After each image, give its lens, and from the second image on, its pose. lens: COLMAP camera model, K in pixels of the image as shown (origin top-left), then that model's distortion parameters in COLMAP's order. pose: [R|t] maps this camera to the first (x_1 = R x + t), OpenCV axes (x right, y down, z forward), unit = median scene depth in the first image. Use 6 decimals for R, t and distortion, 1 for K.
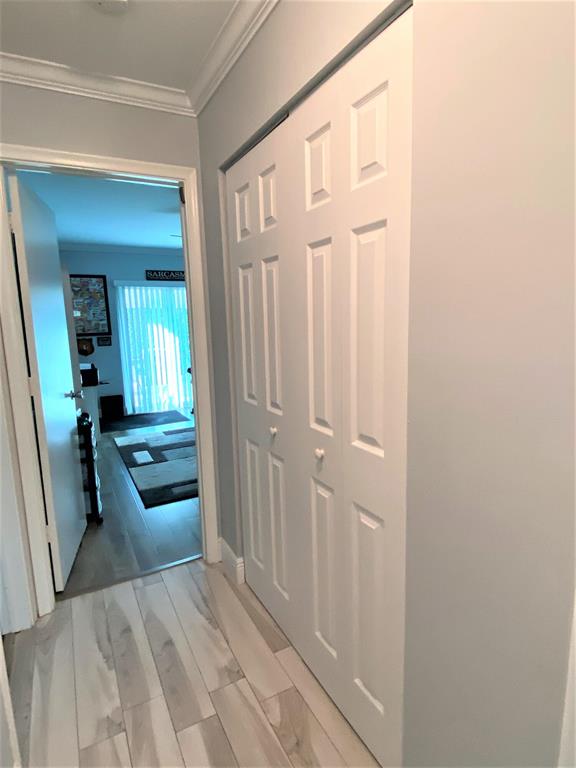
lens RADIAL K [[429.0, 0, 288.0], [0, 429.0, 384.0], [0, 0, 1]] dist [0.022926, -0.027980]
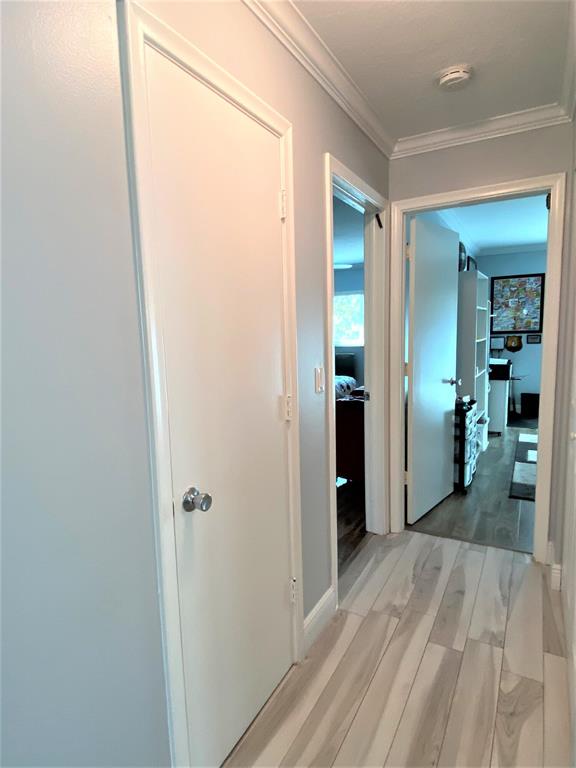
lens RADIAL K [[429.0, 0, 288.0], [0, 429.0, 384.0], [0, 0, 1]] dist [0.022926, -0.027980]
pose [[0.535205, 0.119359, -0.836247, 0.320541], [-0.112132, 0.991245, 0.069717, -0.001742], [0.837247, 0.056457, 0.543903, -0.068183]]
